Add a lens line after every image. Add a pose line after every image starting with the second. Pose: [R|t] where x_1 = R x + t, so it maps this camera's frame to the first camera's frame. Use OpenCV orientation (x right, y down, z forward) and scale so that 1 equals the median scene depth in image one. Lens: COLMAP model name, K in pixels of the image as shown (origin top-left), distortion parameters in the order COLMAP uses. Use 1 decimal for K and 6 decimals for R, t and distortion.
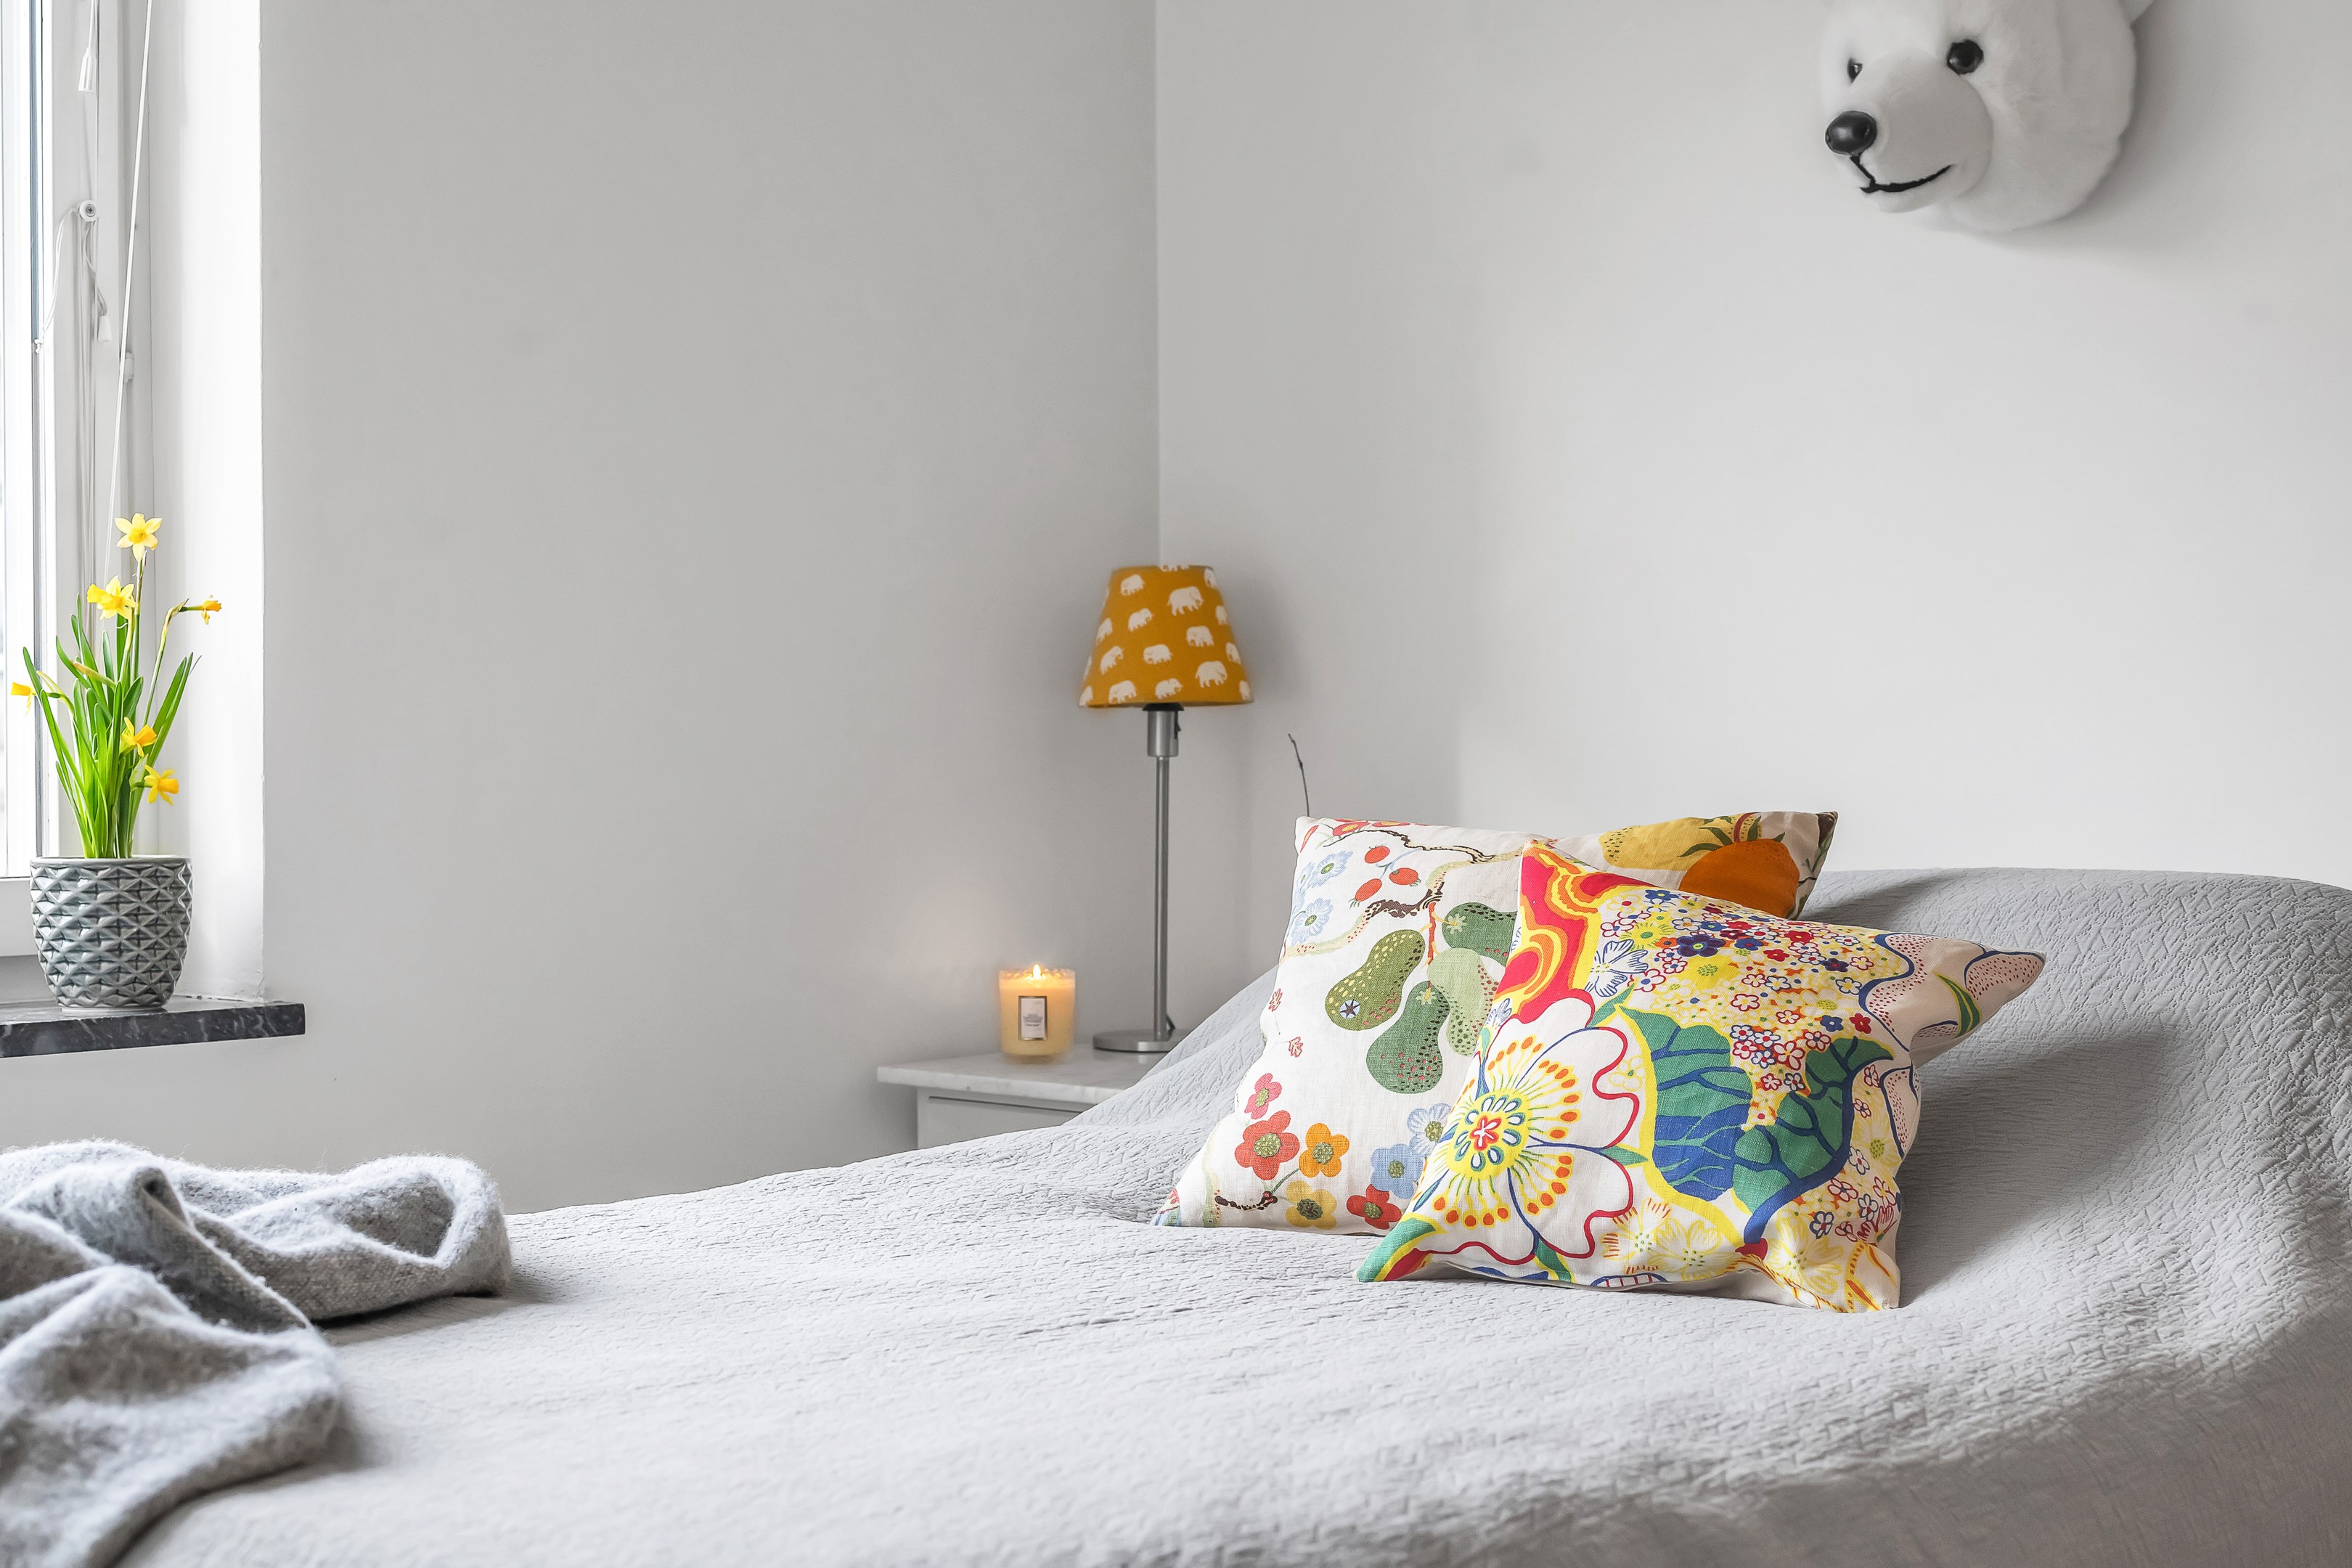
lens RADIAL K [[3512.7, 0, 1170.9], [0, 3512.7, 781.0], [0, 0, 1]] dist [-0.031825, 0.000000]
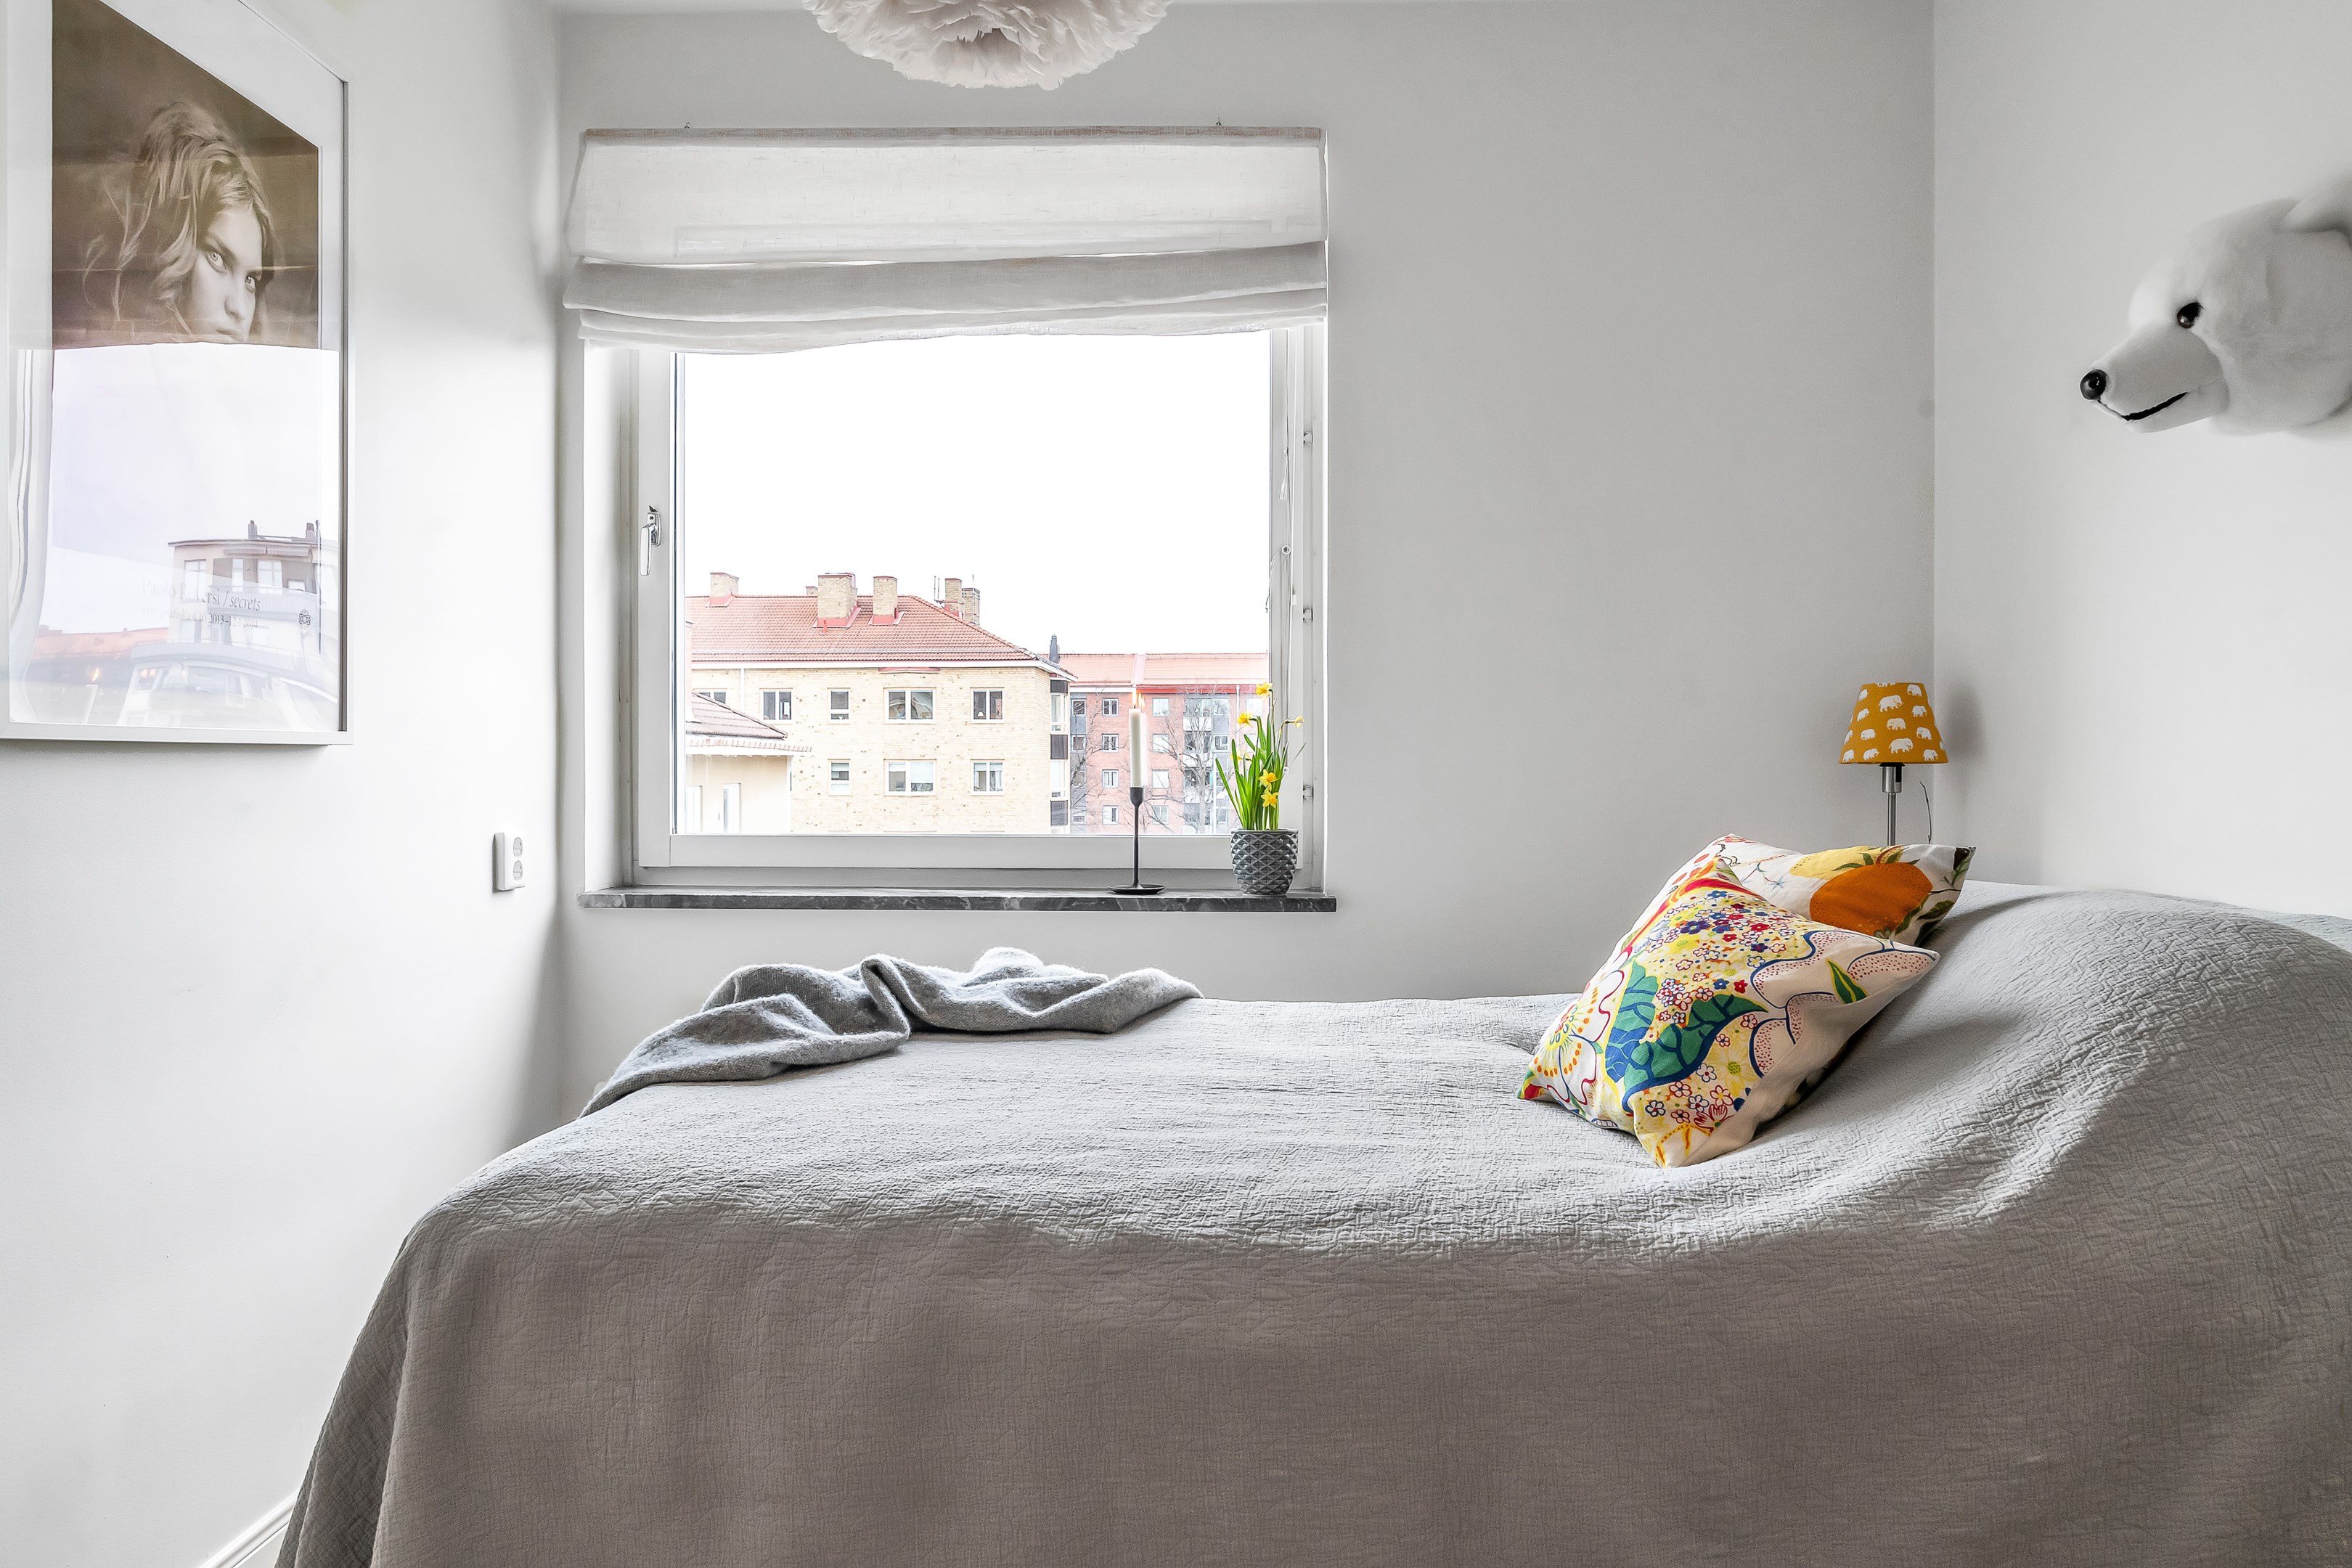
lens RADIAL K [[1564.5, 0, 1180.6], [0, 1564.5, 774.2], [0, 0, 1]] dist [-0.015767, 0.002264]
pose [[0.634512, 0.013291, -0.772799, 0.566629], [-0.011563, 0.999903, 0.007703, -0.027332], [0.772826, 0.004048, 0.634605, 0.362536]]
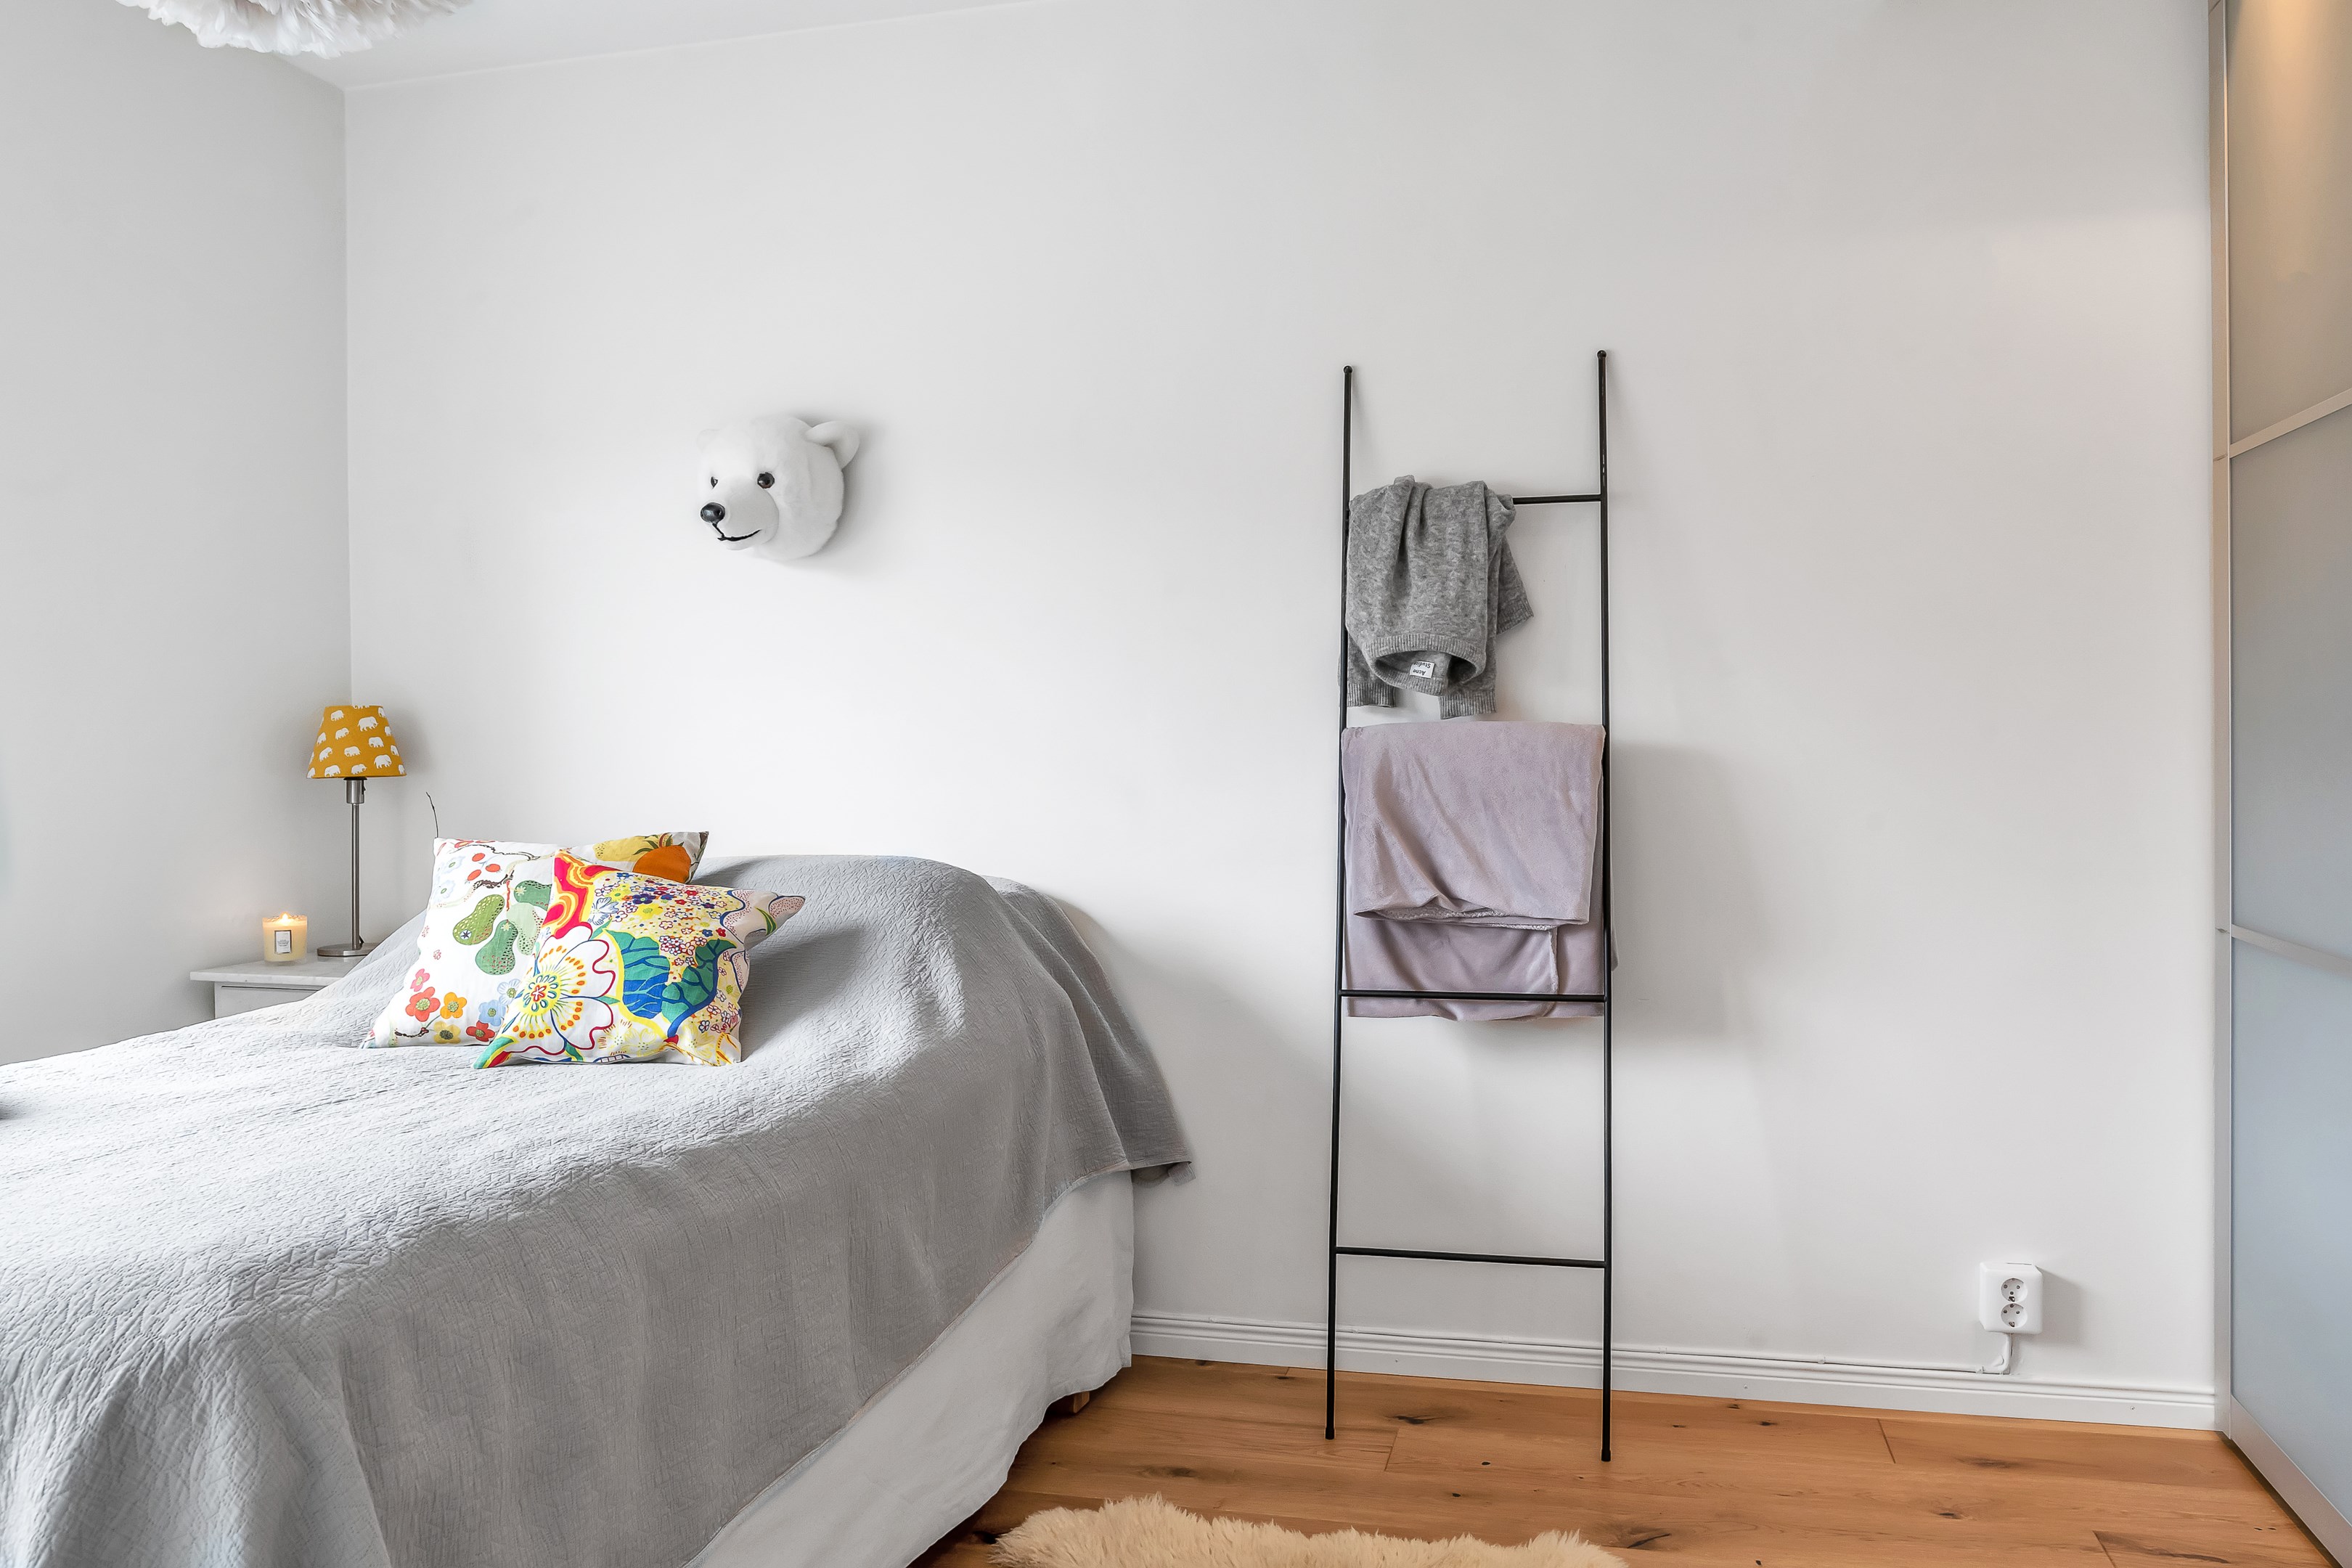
lens RADIAL K [[1708.7, 0, 1219.0], [0, 1708.7, 784.6], [0, 0, 1]] dist [-0.038120, 0.022395]
pose [[0.887623, -0.010380, 0.460454, -0.014951], [0.011089, 0.999938, 0.001166, -0.020264], [-0.460437, 0.004071, 0.887683, -0.081587]]
